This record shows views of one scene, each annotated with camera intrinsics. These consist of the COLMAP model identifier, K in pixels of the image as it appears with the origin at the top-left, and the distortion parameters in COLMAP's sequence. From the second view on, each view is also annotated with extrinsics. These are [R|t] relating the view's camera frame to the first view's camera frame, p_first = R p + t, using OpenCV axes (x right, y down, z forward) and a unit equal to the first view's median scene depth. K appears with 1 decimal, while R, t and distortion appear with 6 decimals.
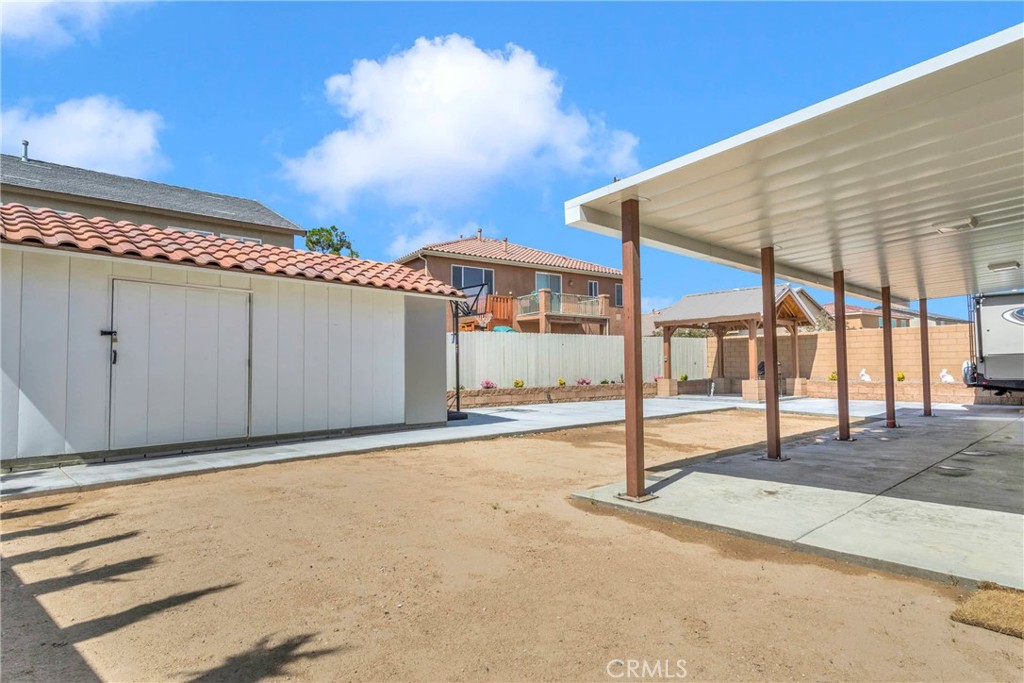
lens RADIAL K [[526.2, 0, 518.1], [0, 526.2, 346.1], [0, 0, 1]] dist [0.002288, 0.000249]
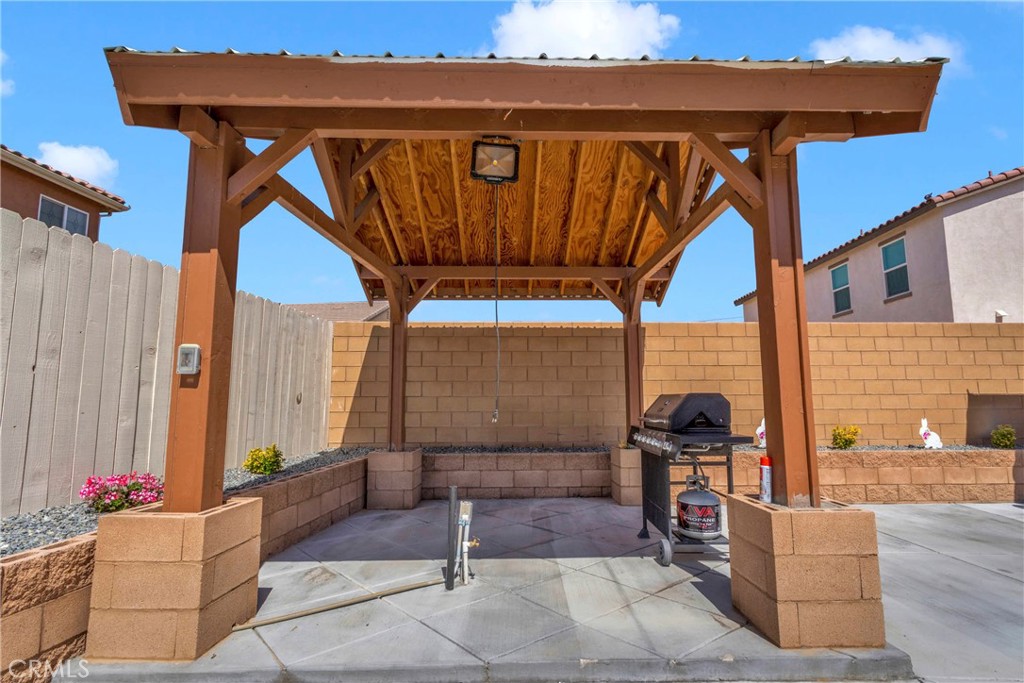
lens RADIAL K [[494.4, 0, 517.6], [0, 494.4, 348.0], [0, 0, 1]] dist [0.004896, 0.001845]
pose [[0.636104, 0.091773, 0.766127, 0.255643], [-0.033335, 0.995243, -0.091541, 0.031628], [-0.770883, 0.032691, 0.636137, 0.924074]]
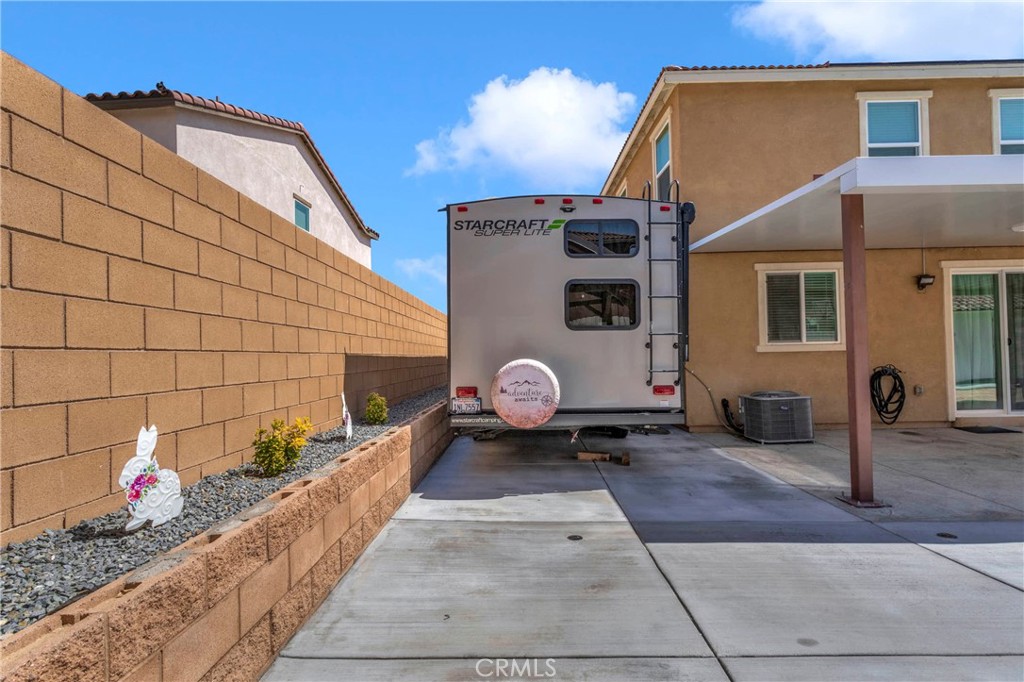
lens RADIAL K [[505.3, 0, 517.5], [0, 505.3, 344.4], [0, 0, 1]] dist [0.000803, 0.001113]
pose [[-0.752541, 0.040068, 0.657326, 0.534953], [-0.002297, 0.997982, -0.063462, 0.033087], [-0.658542, -0.049268, -0.750930, 1.054376]]
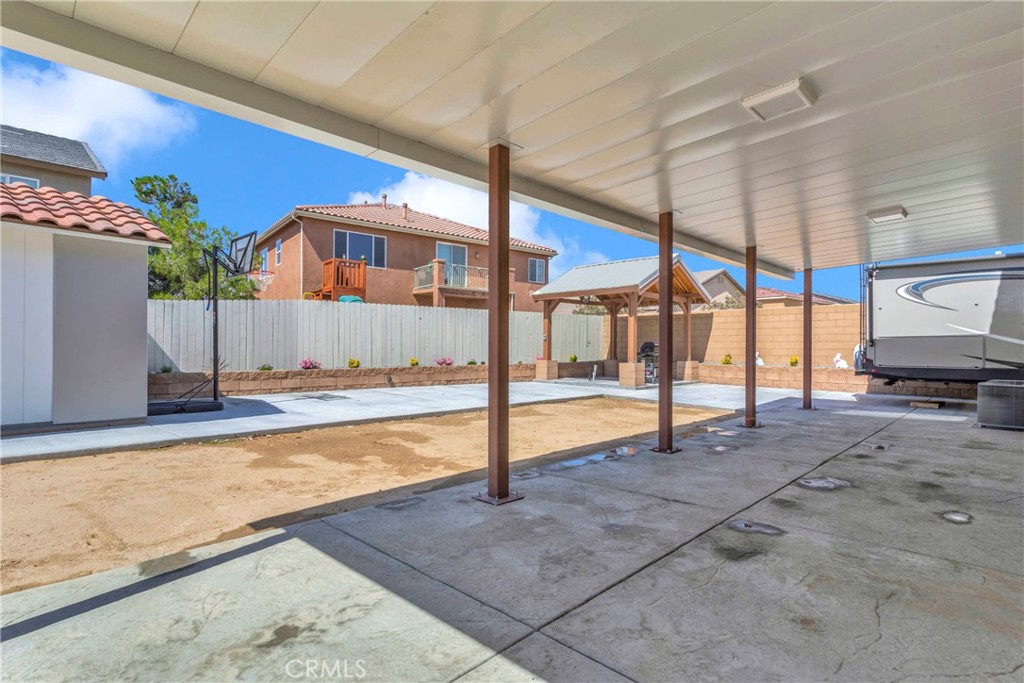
lens RADIAL K [[505.3, 0, 517.5], [0, 505.3, 344.9], [0, 0, 1]] dist [0.000803, 0.001113]
pose [[0.997279, 0.015718, 0.072020, 0.189107], [-0.018466, 0.999121, 0.037641, 0.006424], [-0.071365, -0.038868, 0.996693, 0.171816]]
